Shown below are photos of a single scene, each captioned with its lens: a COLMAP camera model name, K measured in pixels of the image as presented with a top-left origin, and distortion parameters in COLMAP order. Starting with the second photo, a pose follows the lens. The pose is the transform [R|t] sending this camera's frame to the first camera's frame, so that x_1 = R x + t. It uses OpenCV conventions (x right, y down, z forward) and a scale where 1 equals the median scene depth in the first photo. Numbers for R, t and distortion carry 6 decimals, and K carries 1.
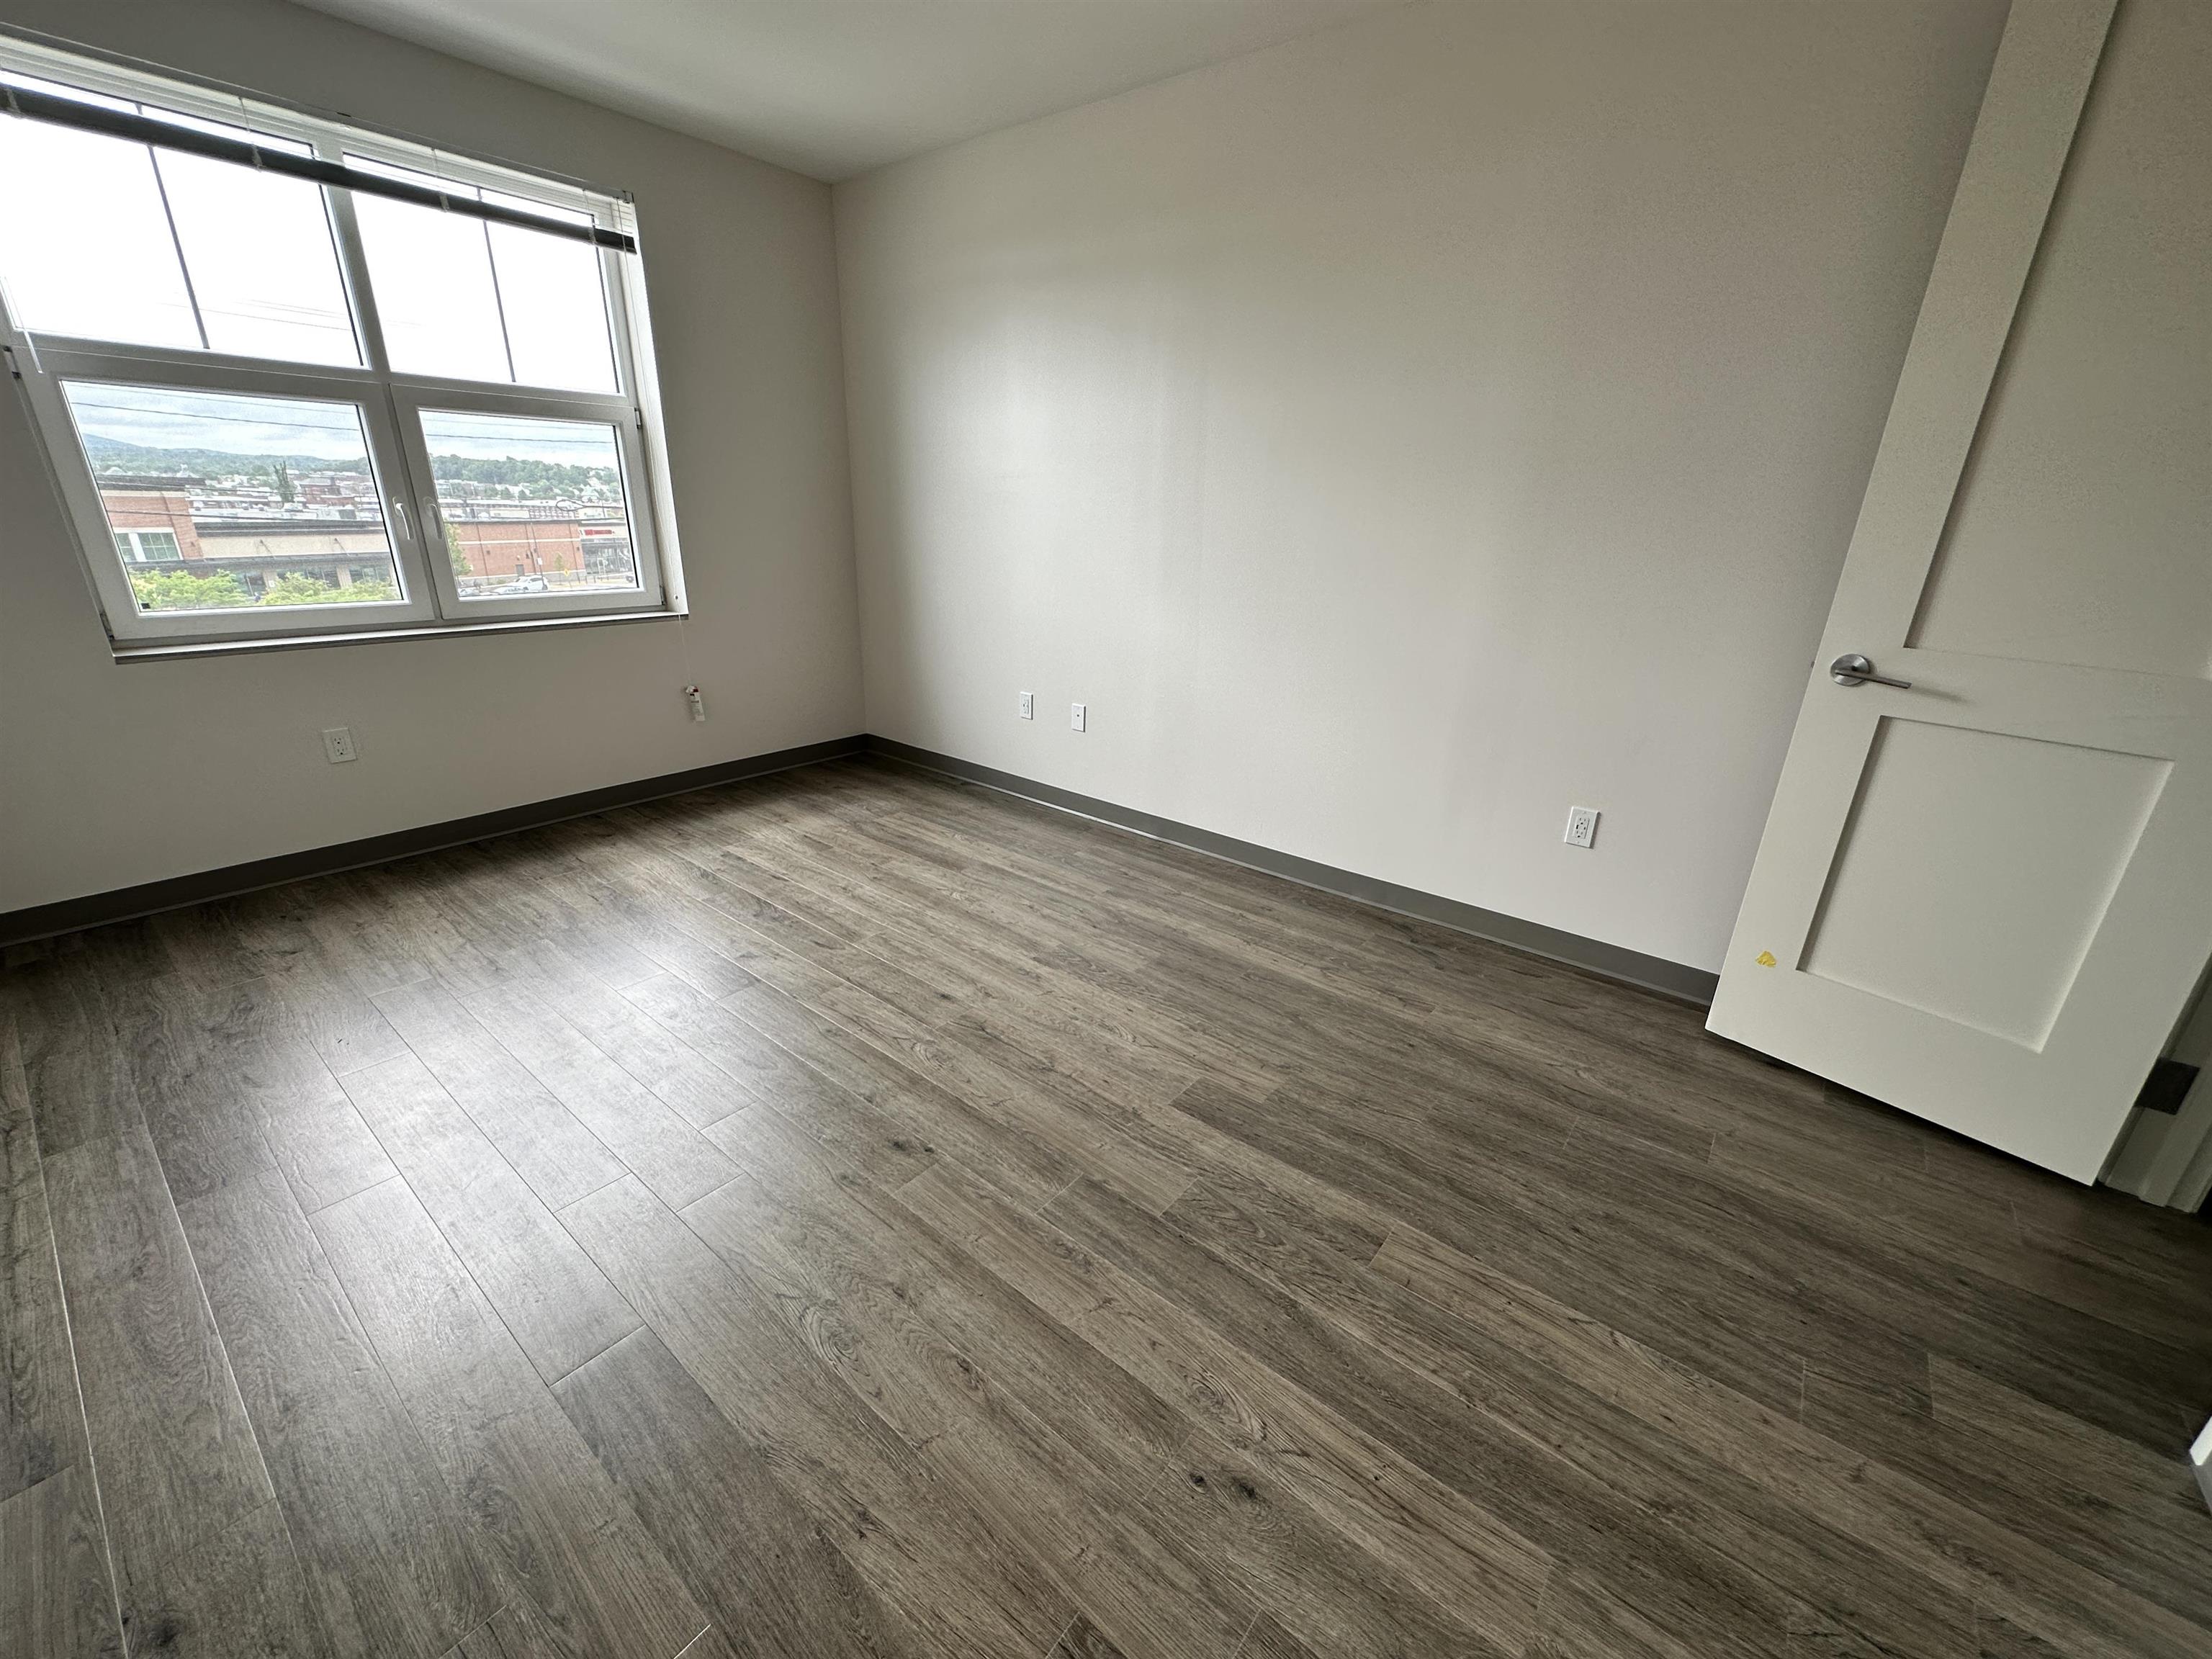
lens RADIAL K [[886.1, 0, 1106.8], [0, 886.1, 831.9], [0, 0, 1]] dist [-0.004269, 0.001678]
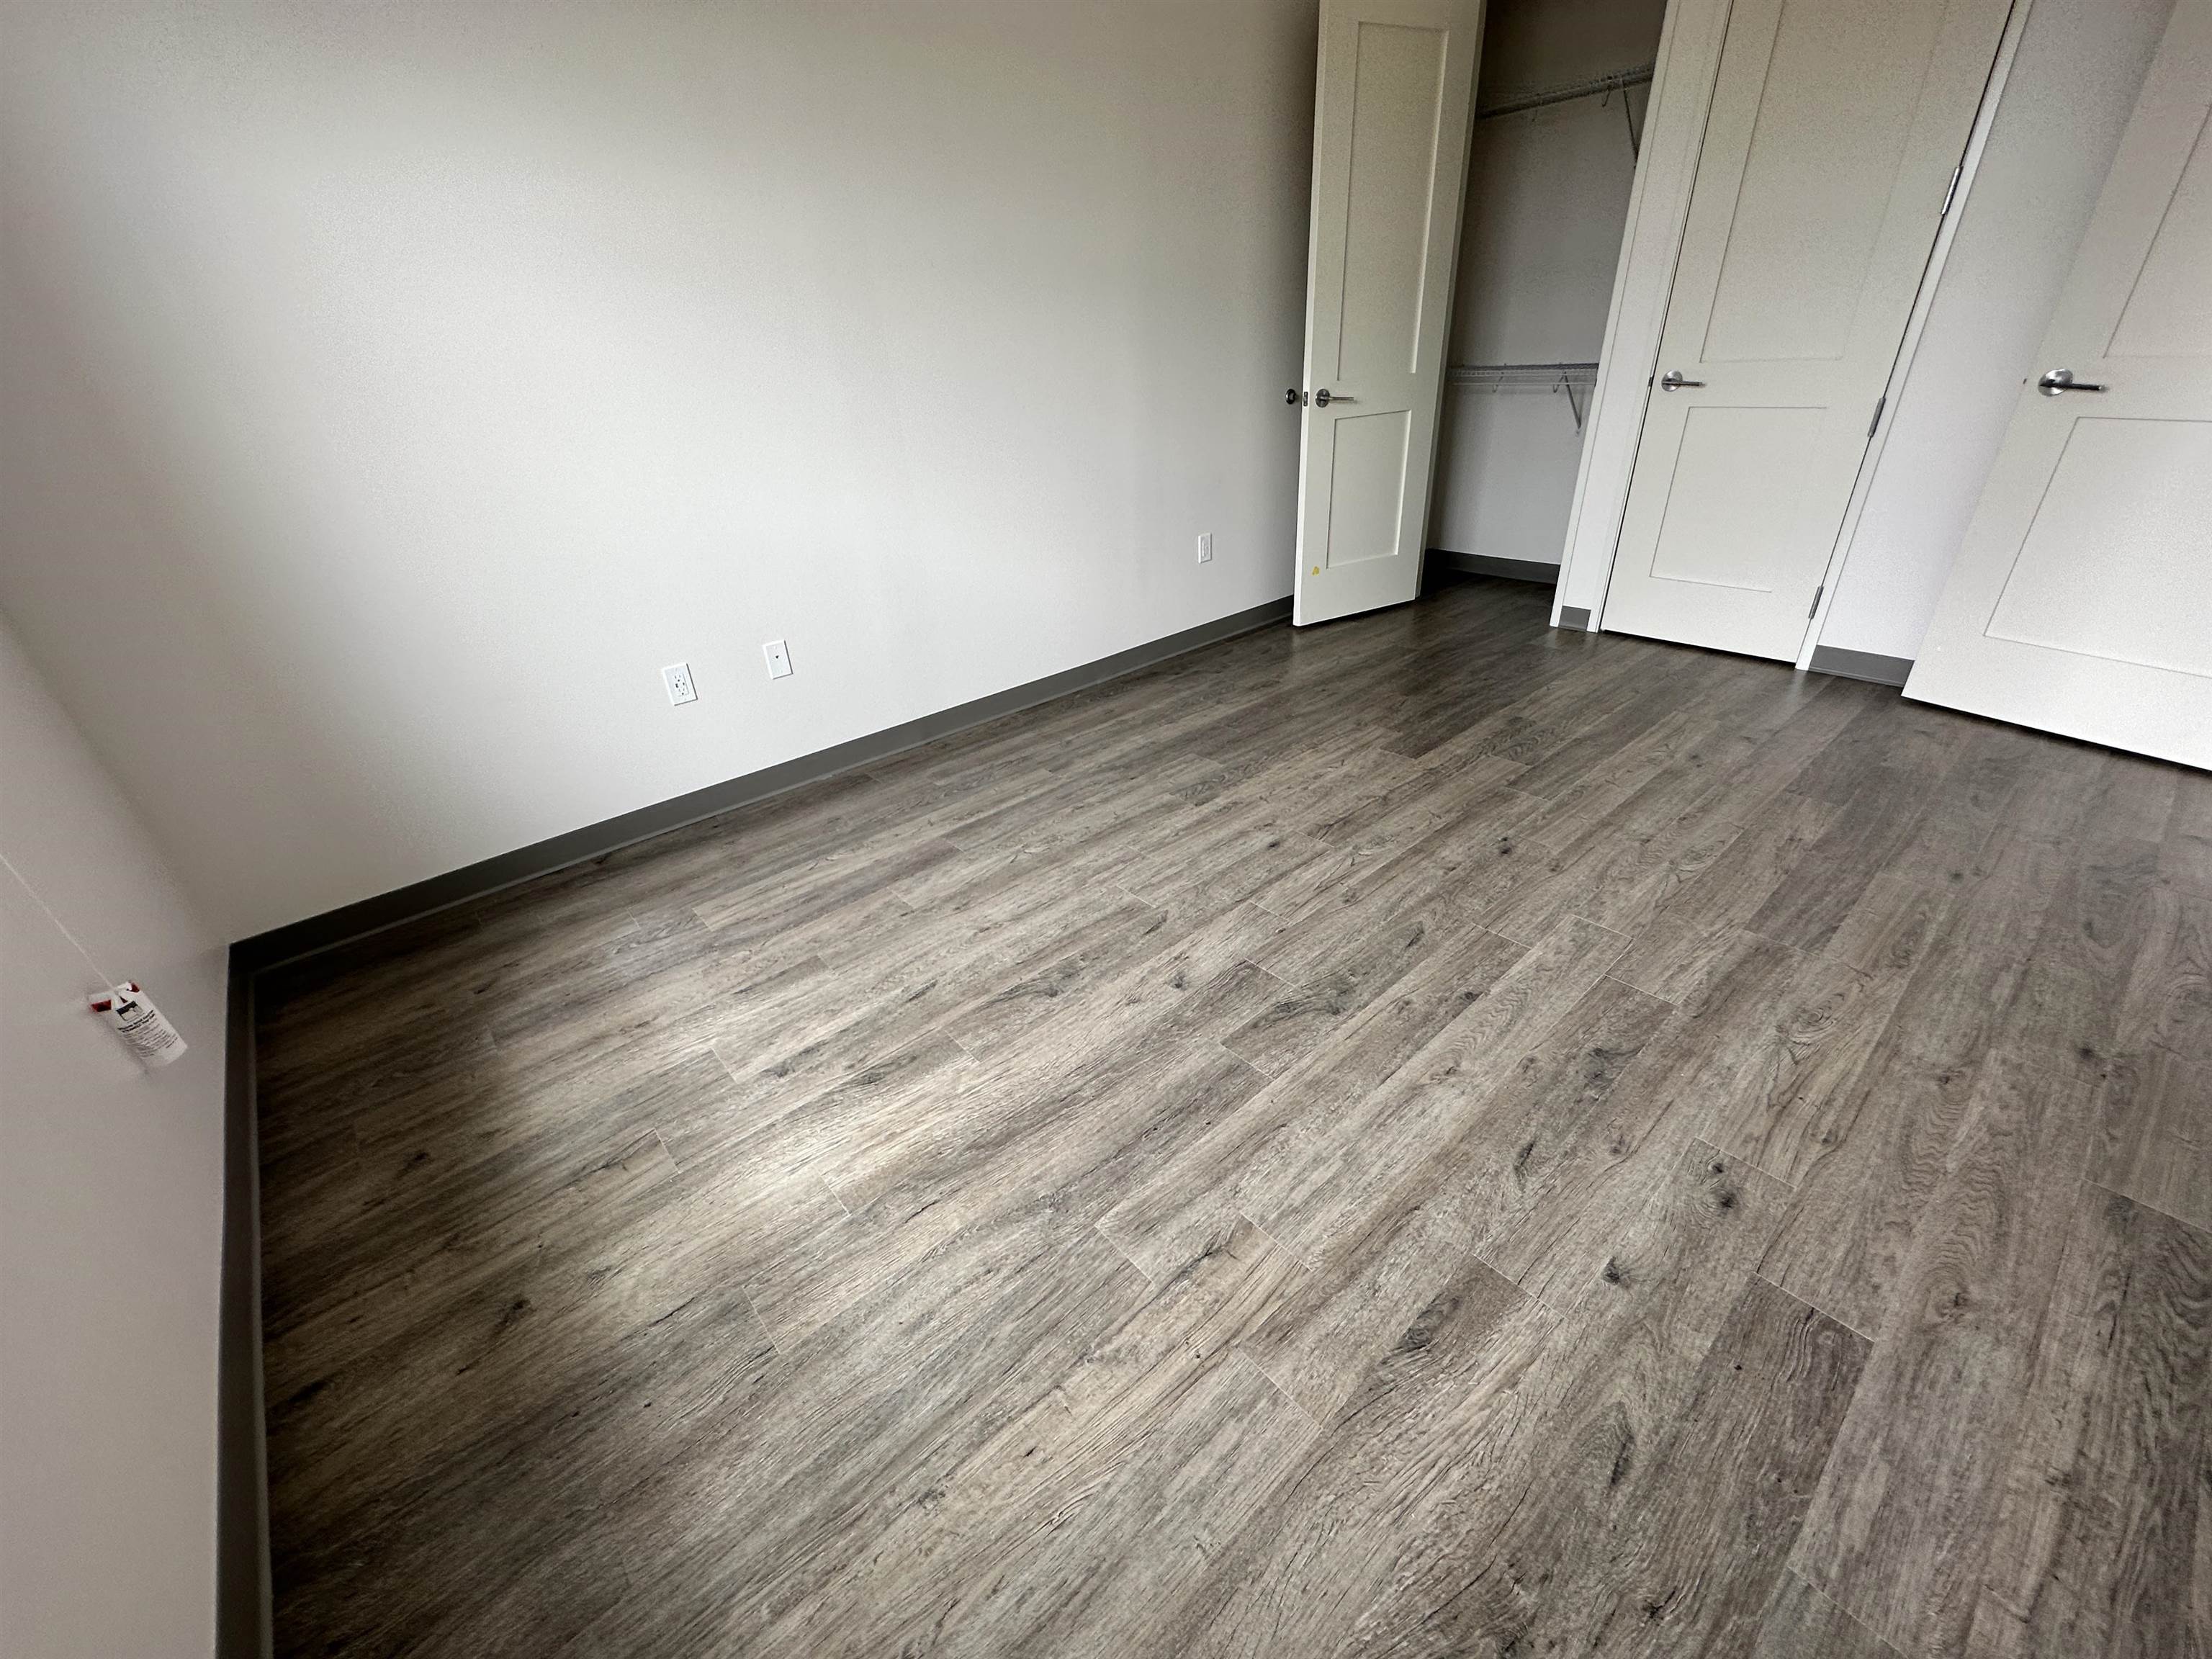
lens RADIAL K [[886.1, 0, 1106.8], [0, 886.1, 831.9], [0, 0, 1]] dist [-0.004269, 0.001678]
pose [[0.172469, -0.513936, 0.840312, -0.927616], [0.401749, 0.815616, 0.416375, -0.284054], [-0.899362, 0.265782, 0.347142, 0.716368]]
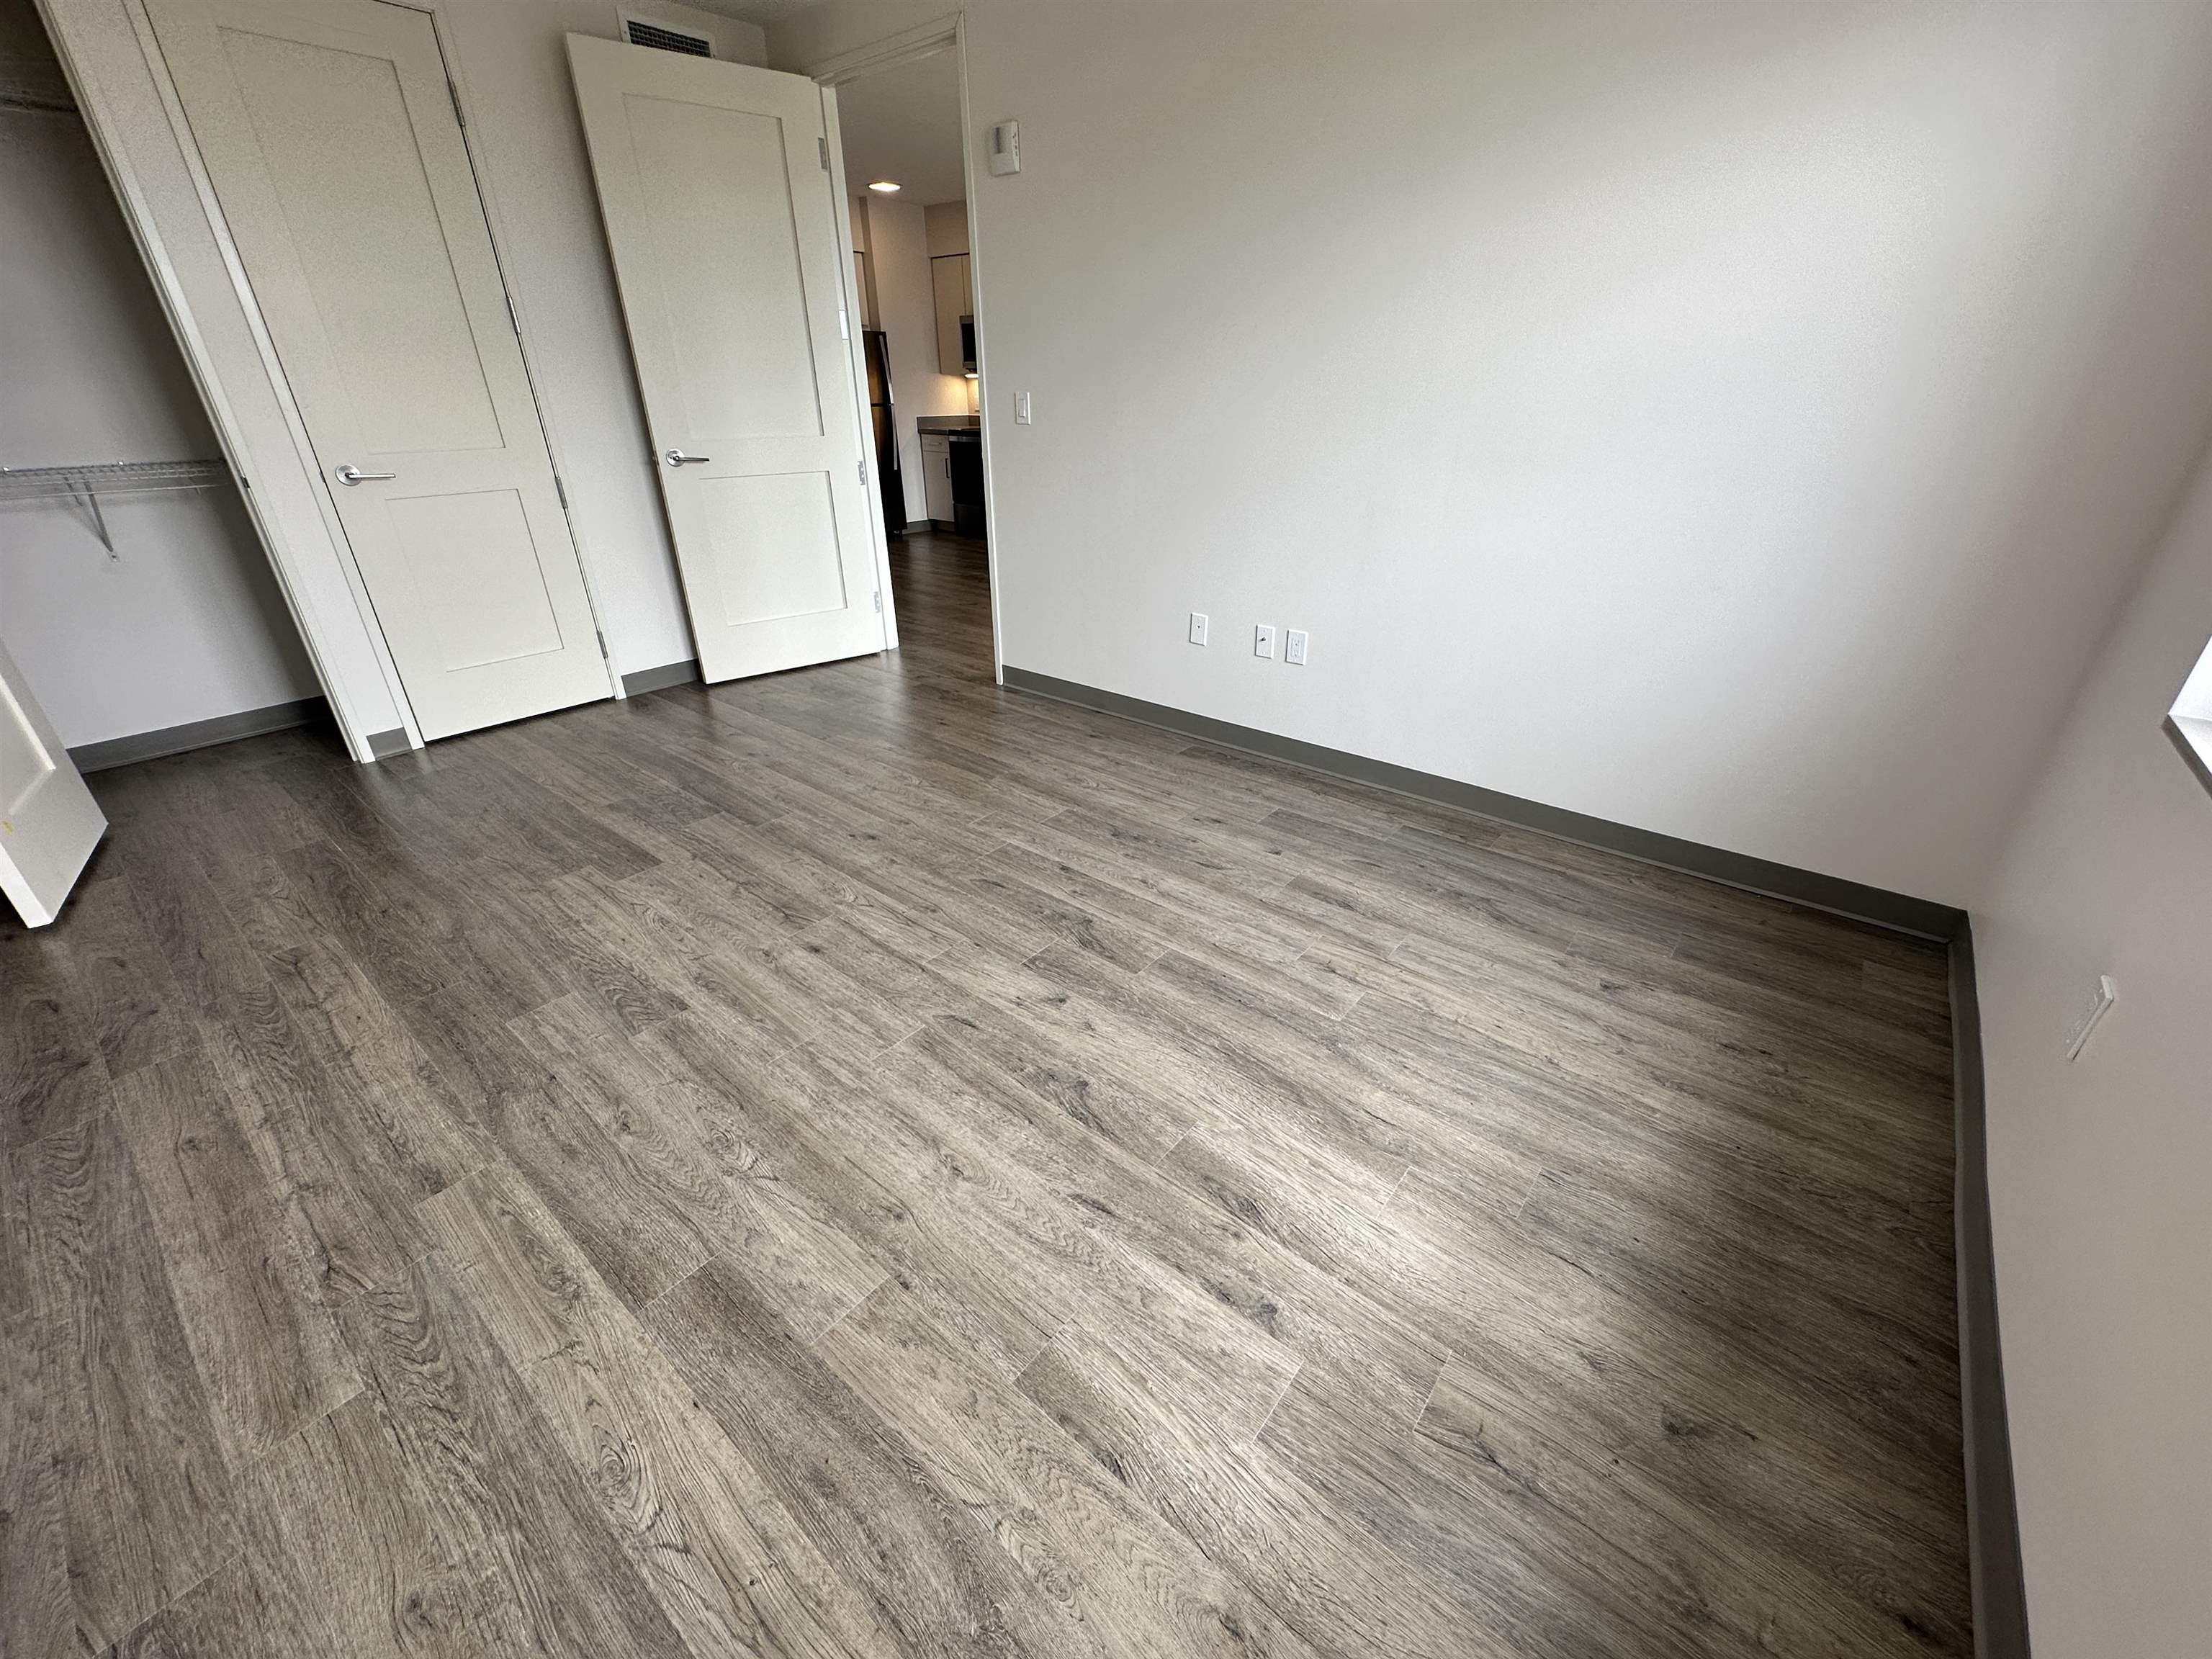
lens RADIAL K [[886.1, 0, 1106.8], [0, 886.1, 831.9], [0, 0, 1]] dist [-0.004269, 0.001678]
pose [[-0.999645, -0.026594, -0.001500, -0.420165], [-0.019083, 0.675753, 0.736881, -0.504712], [-0.018583, 0.736648, -0.676020, 1.335610]]
